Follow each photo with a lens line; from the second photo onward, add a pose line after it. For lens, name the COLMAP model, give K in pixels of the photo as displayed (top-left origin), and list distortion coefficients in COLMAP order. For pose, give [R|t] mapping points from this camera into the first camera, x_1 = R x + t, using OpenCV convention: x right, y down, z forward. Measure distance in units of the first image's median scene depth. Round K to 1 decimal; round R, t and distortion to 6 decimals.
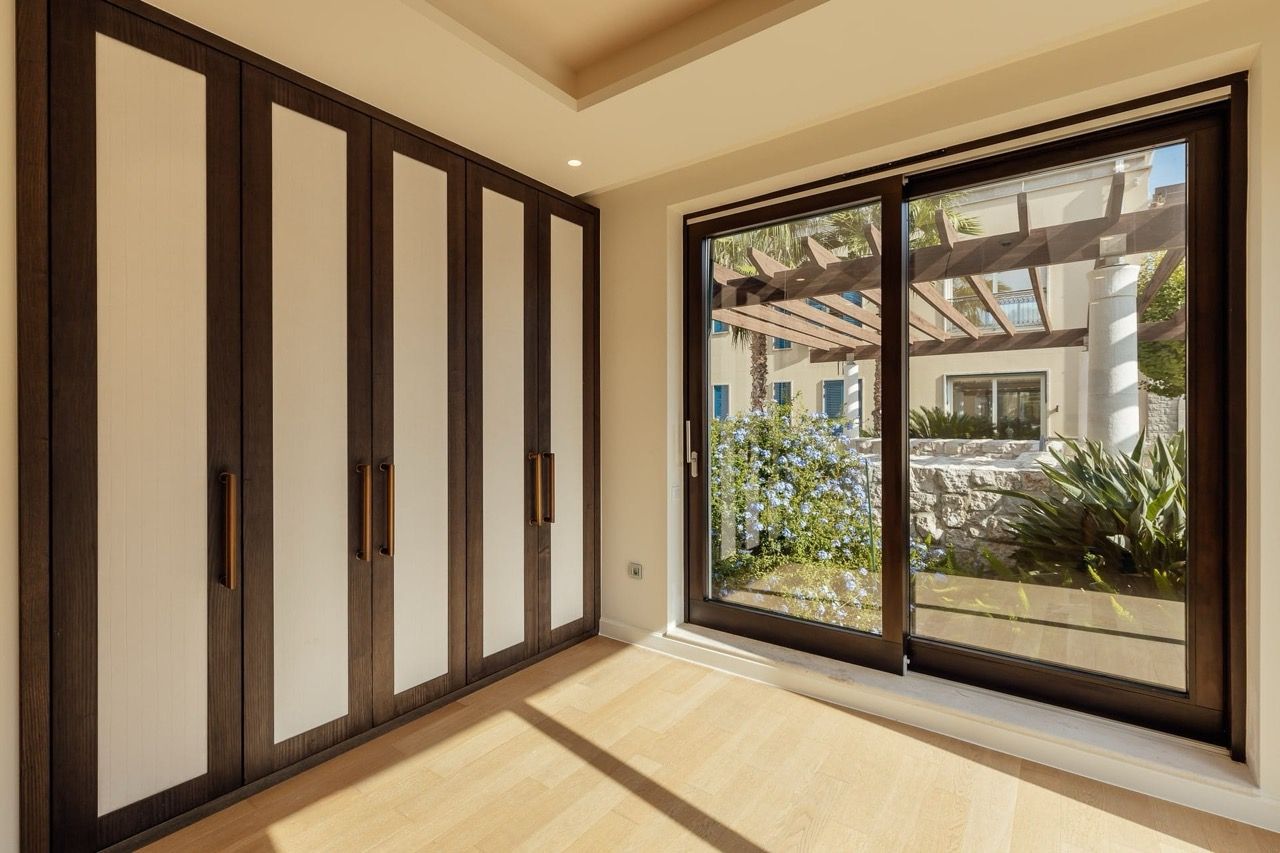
lens RADIAL K [[575.9, 0, 638.0], [0, 575.9, 418.1], [0, 0, 1]] dist [0.005455, 0.000181]
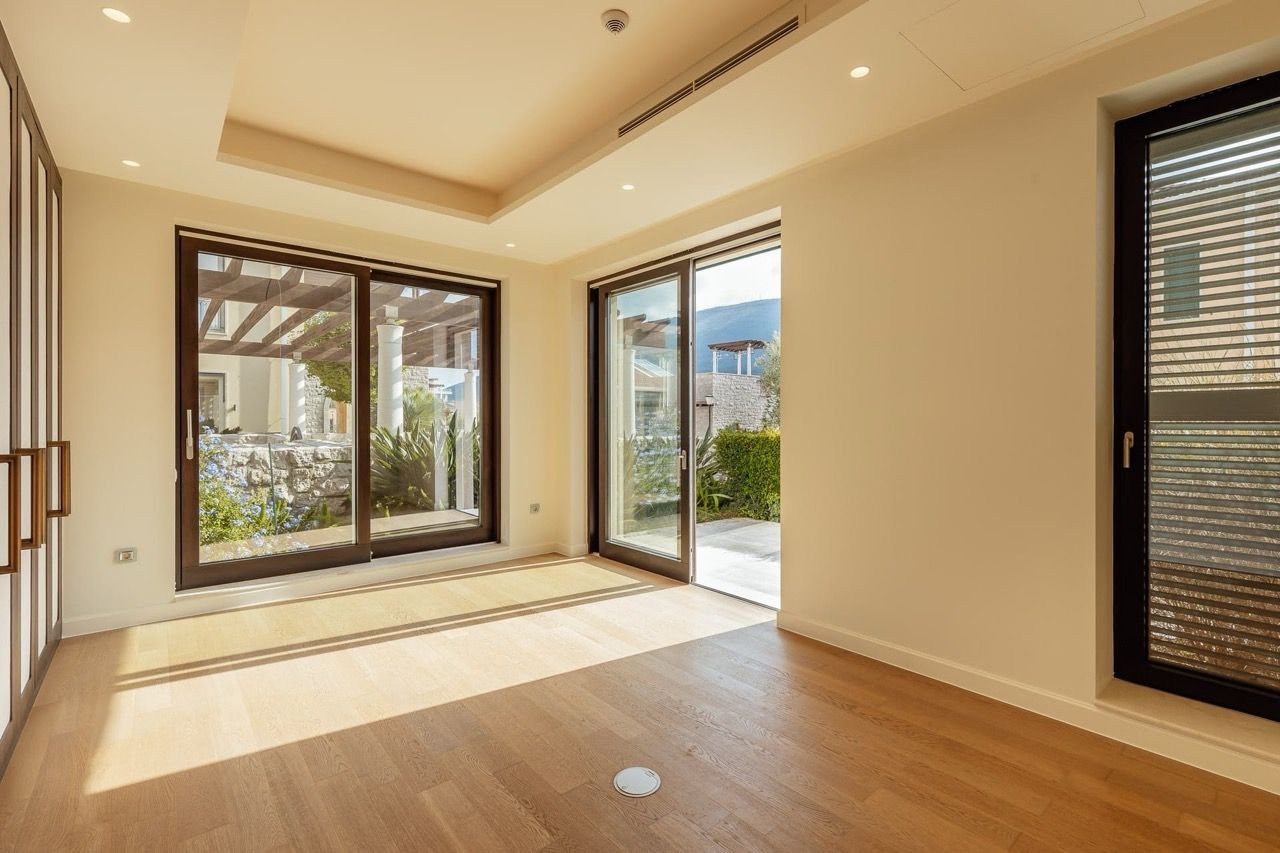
lens RADIAL K [[575.9, 0, 638.0], [0, 575.9, 418.1], [0, 0, 1]] dist [0.005455, 0.000181]
pose [[0.241781, 0.002894, 0.970326, -0.594186], [-0.002496, 0.999994, -0.002361, 0.015485], [-0.970328, -0.001851, 0.241787, -0.102594]]
